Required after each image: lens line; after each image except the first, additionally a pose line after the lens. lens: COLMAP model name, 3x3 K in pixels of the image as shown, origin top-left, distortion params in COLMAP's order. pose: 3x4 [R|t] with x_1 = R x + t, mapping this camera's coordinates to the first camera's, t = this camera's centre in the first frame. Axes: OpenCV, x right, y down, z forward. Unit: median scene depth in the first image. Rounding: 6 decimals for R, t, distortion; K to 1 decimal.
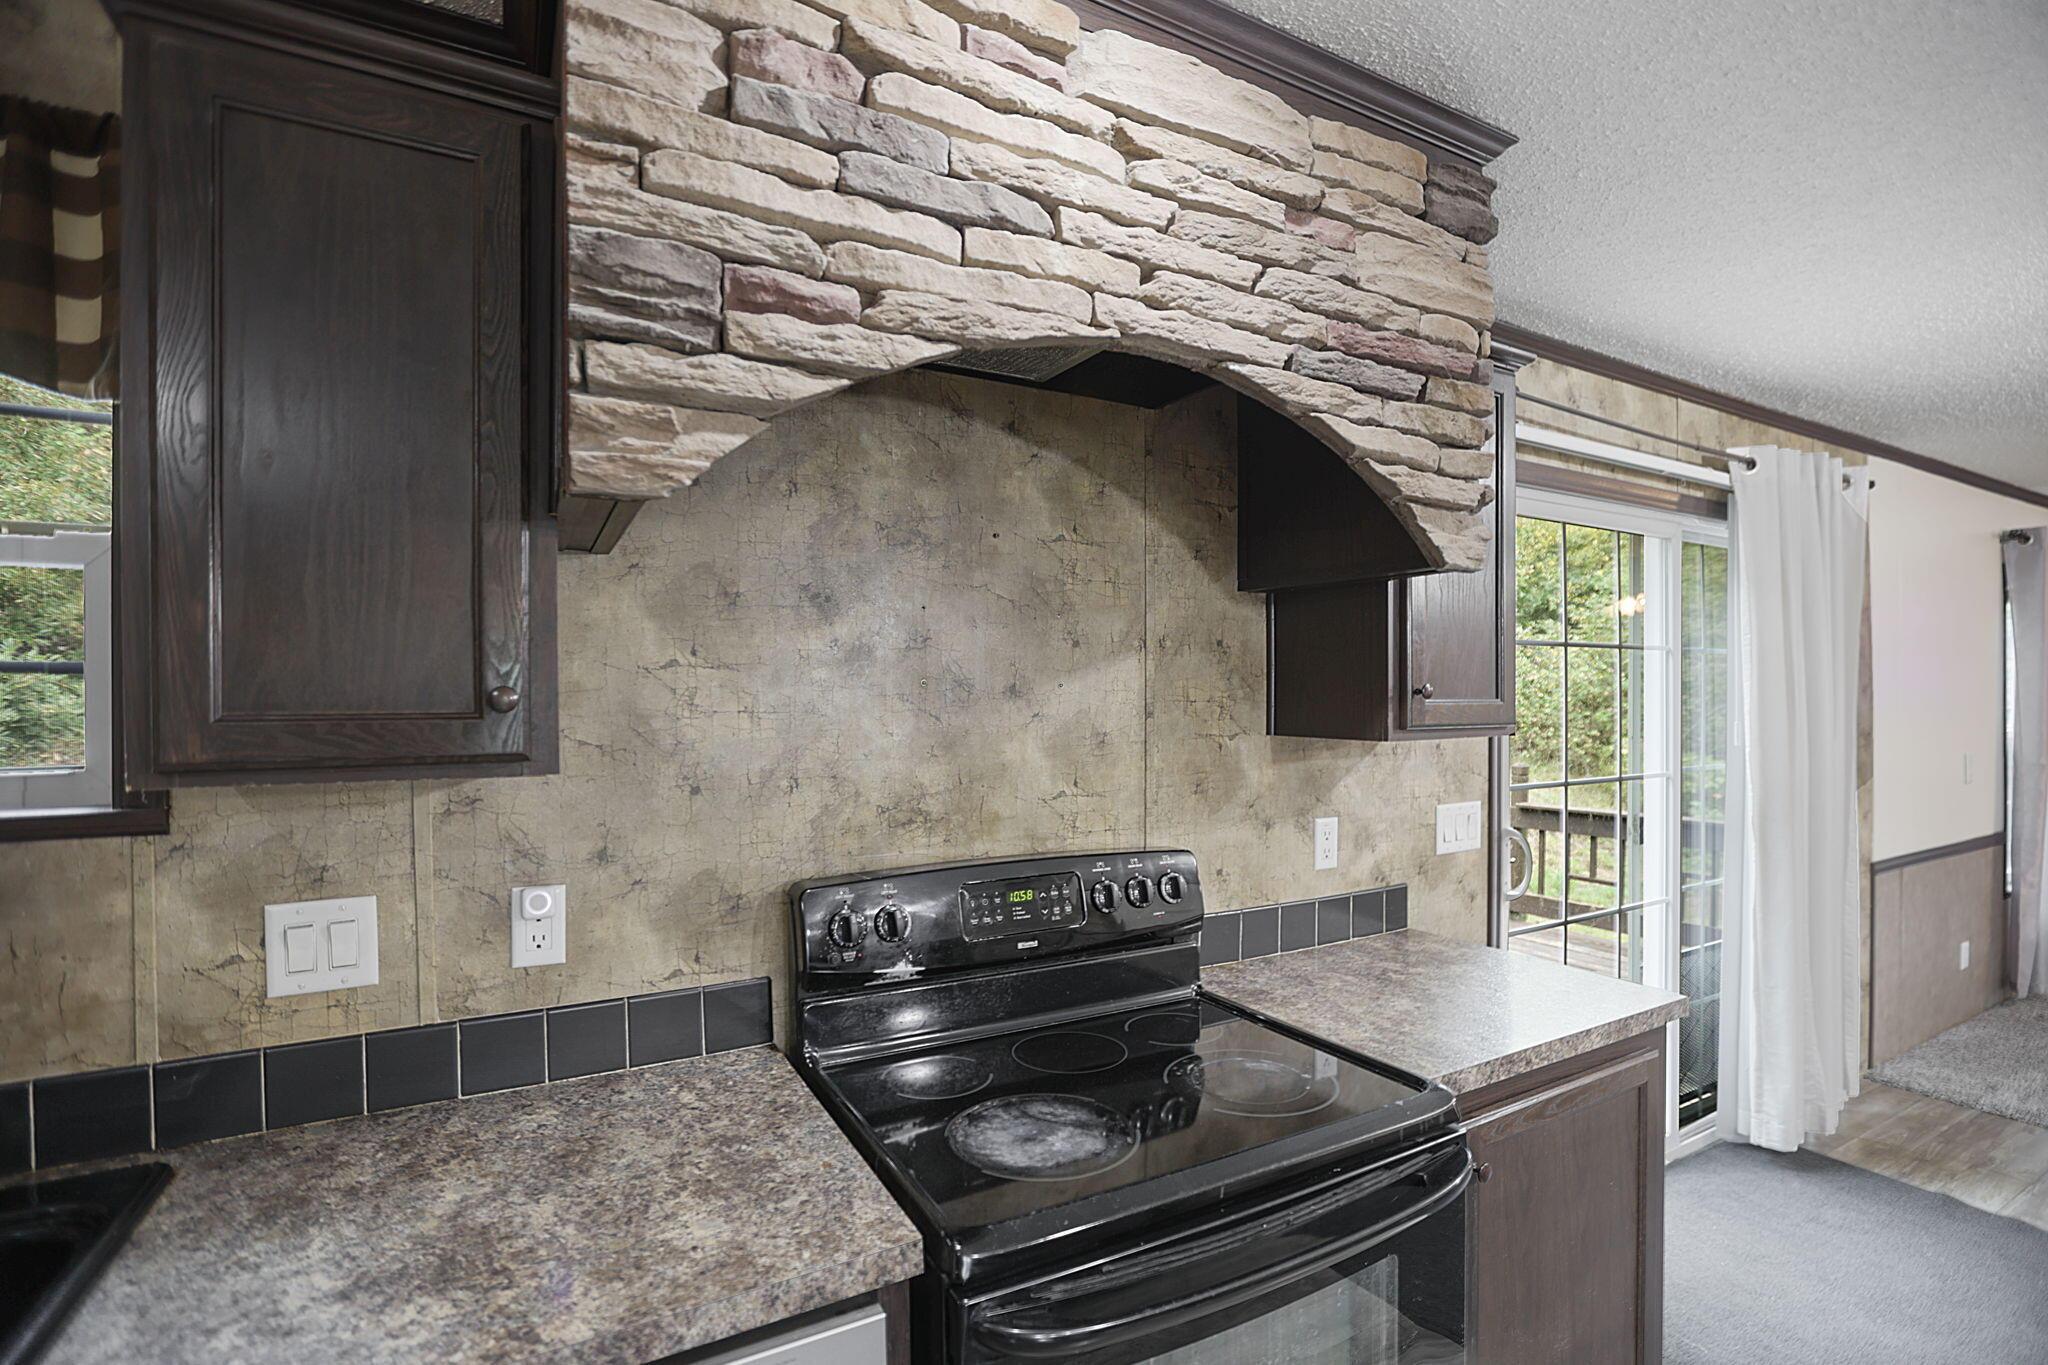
lens RADIAL K [[941.6, 0, 1022.7], [0, 941.6, 703.1], [0, 0, 1]] dist [-0.052725, 0.018937]
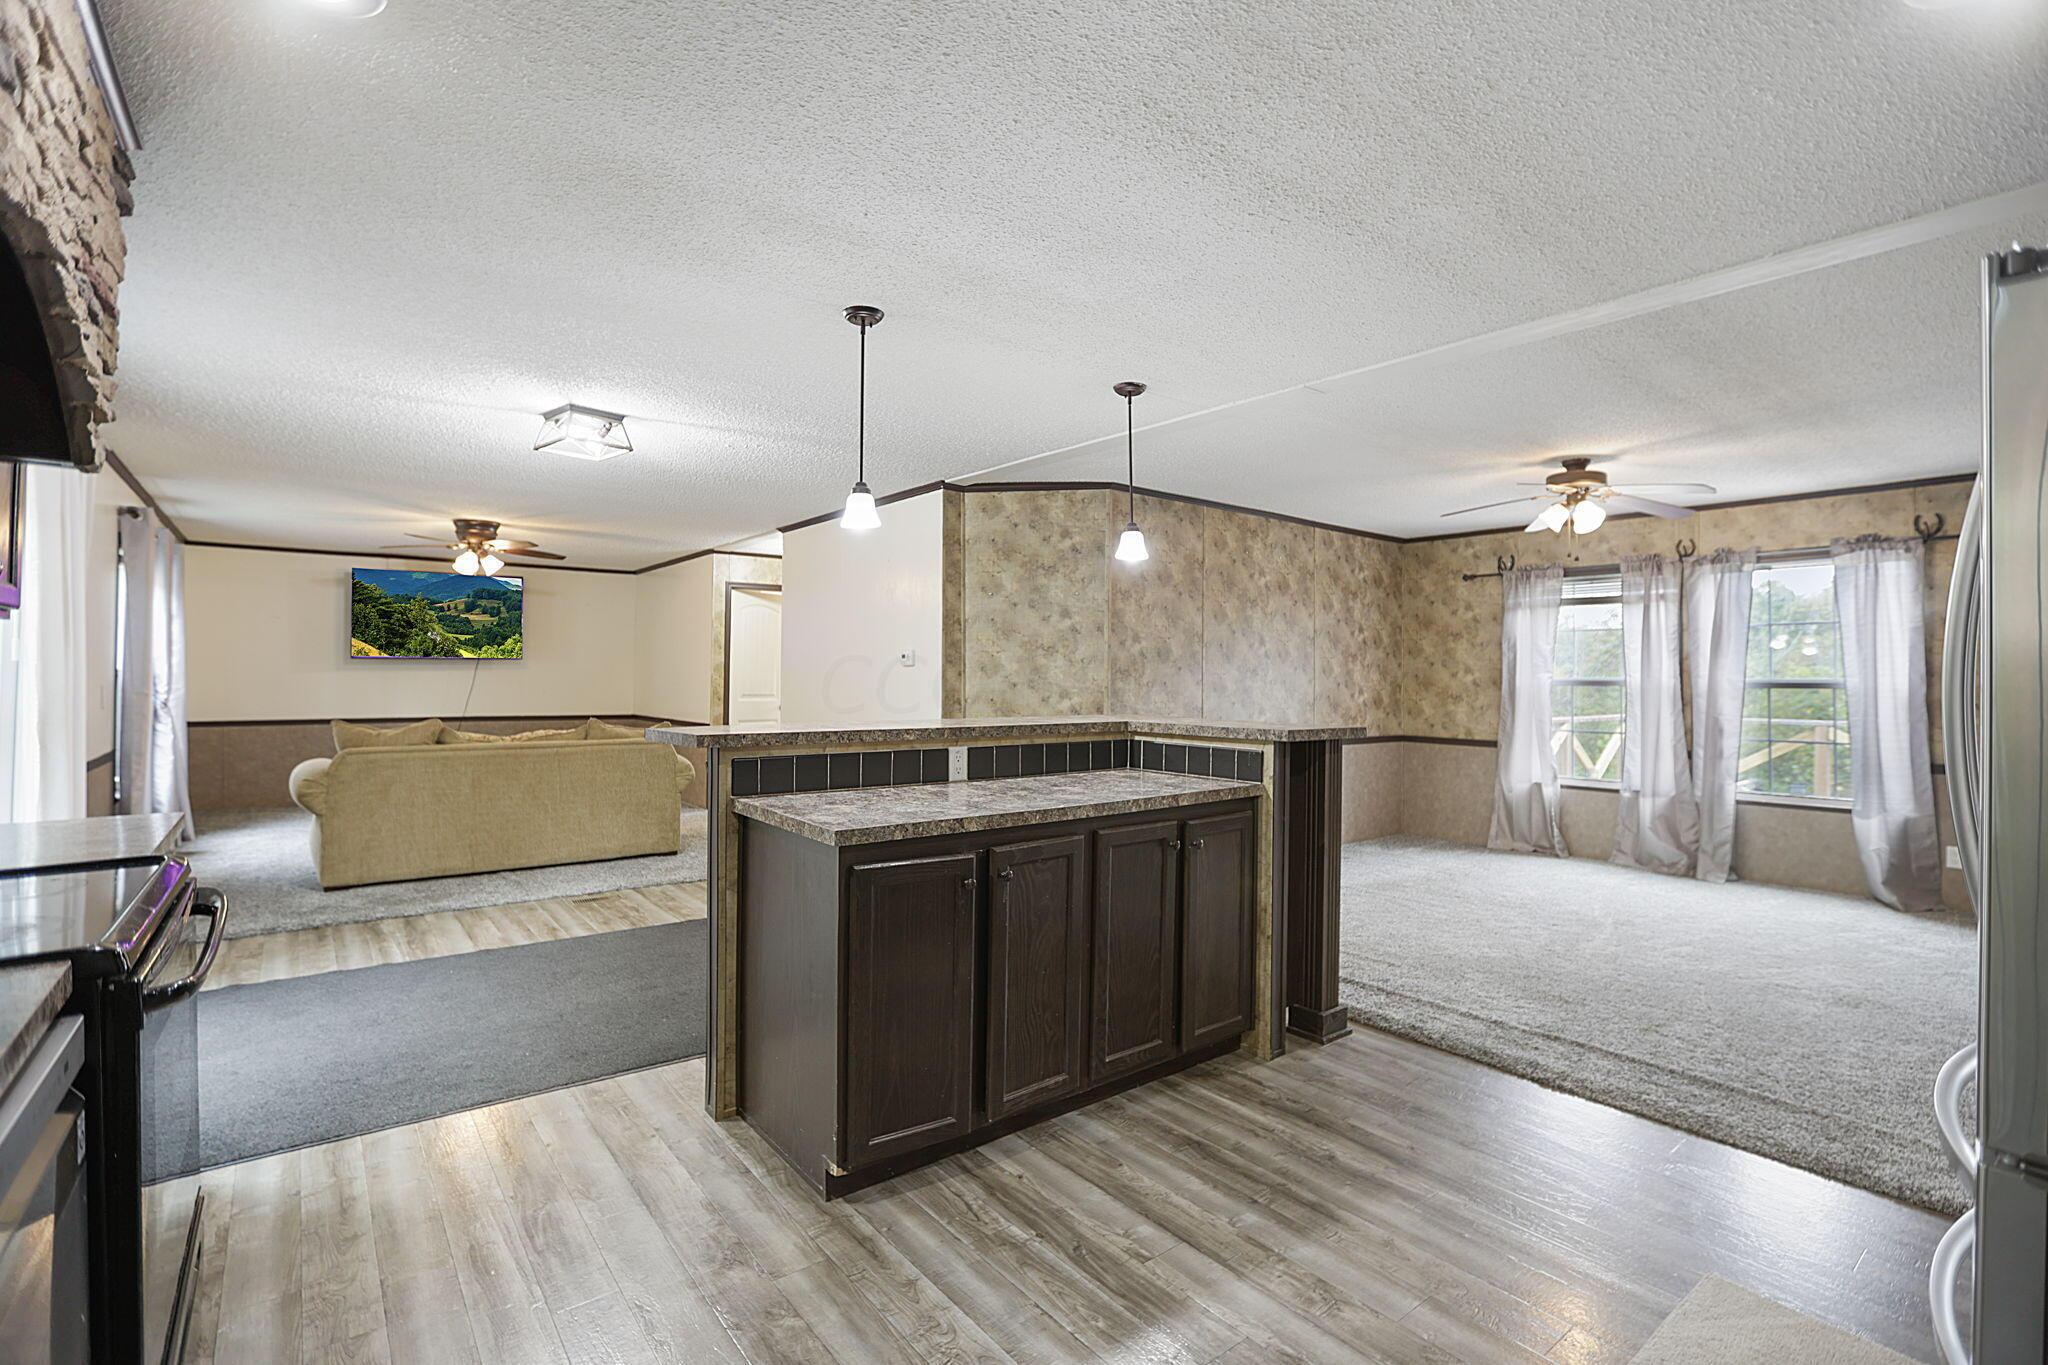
lens RADIAL K [[941.6, 0, 1004.6], [0, 941.6, 675.8], [0, 0, 1]] dist [-0.052725, 0.018937]
pose [[-0.156420, 0.005681, 0.987674, -0.970376], [0.001868, 0.999983, -0.005456, 0.150884], [-0.987689, 0.000991, -0.156428, 0.003173]]
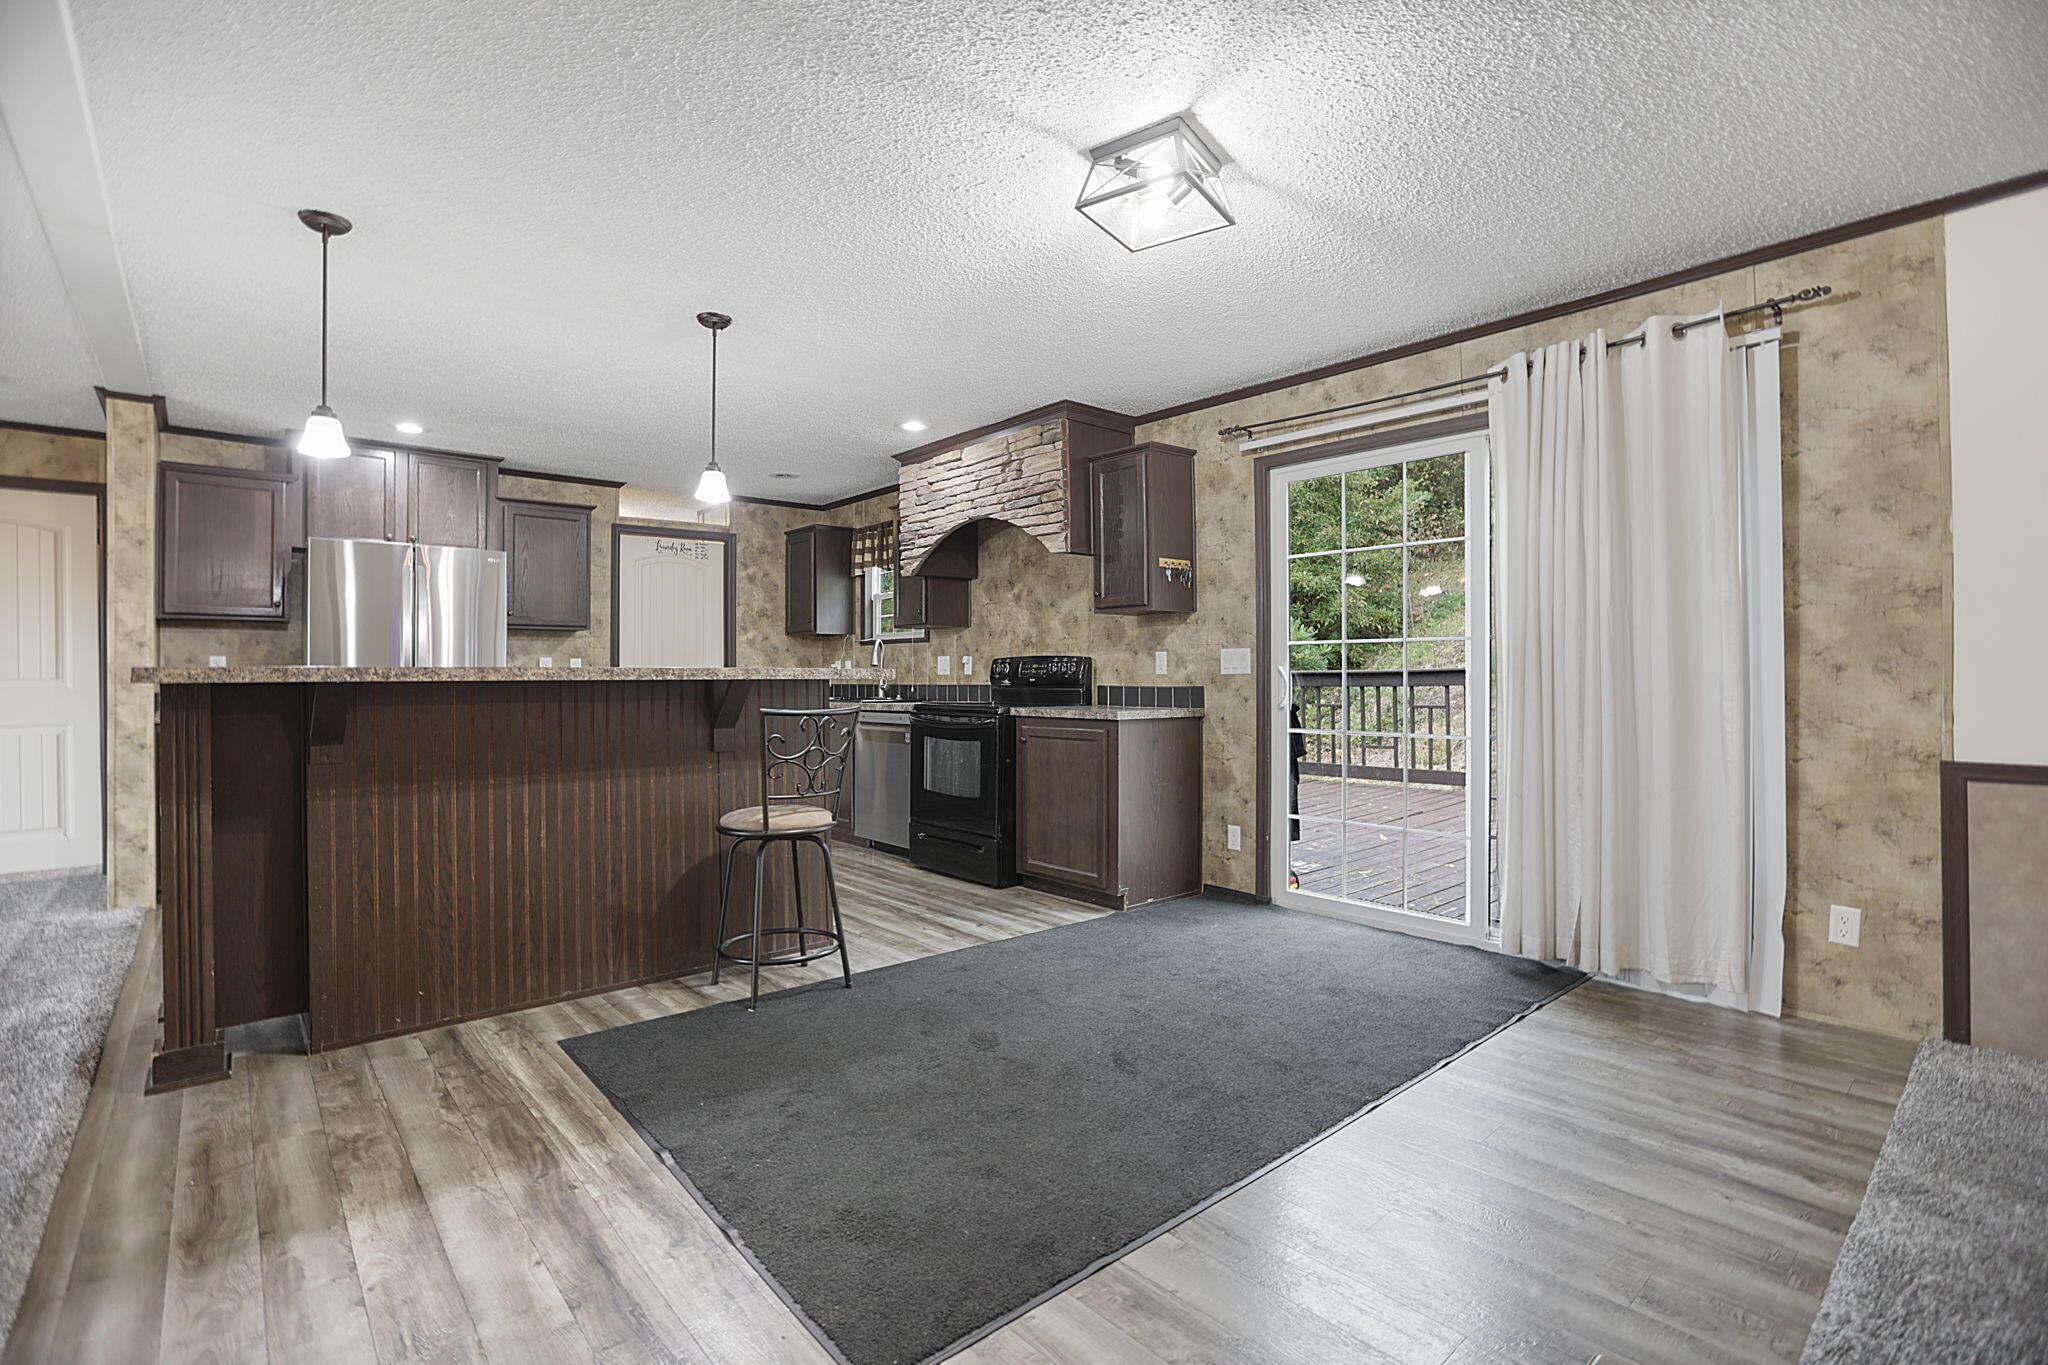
lens RADIAL K [[931.6, 0, 1010.7], [0, 931.6, 673.2], [0, 0, 1]] dist [-0.043874, 0.011676]
pose [[0.217103, 0.001078, -0.976148, 3.623235], [-0.004284, 0.999991, 0.000152, 0.260244], [0.976139, 0.004148, 0.217106, 0.224164]]
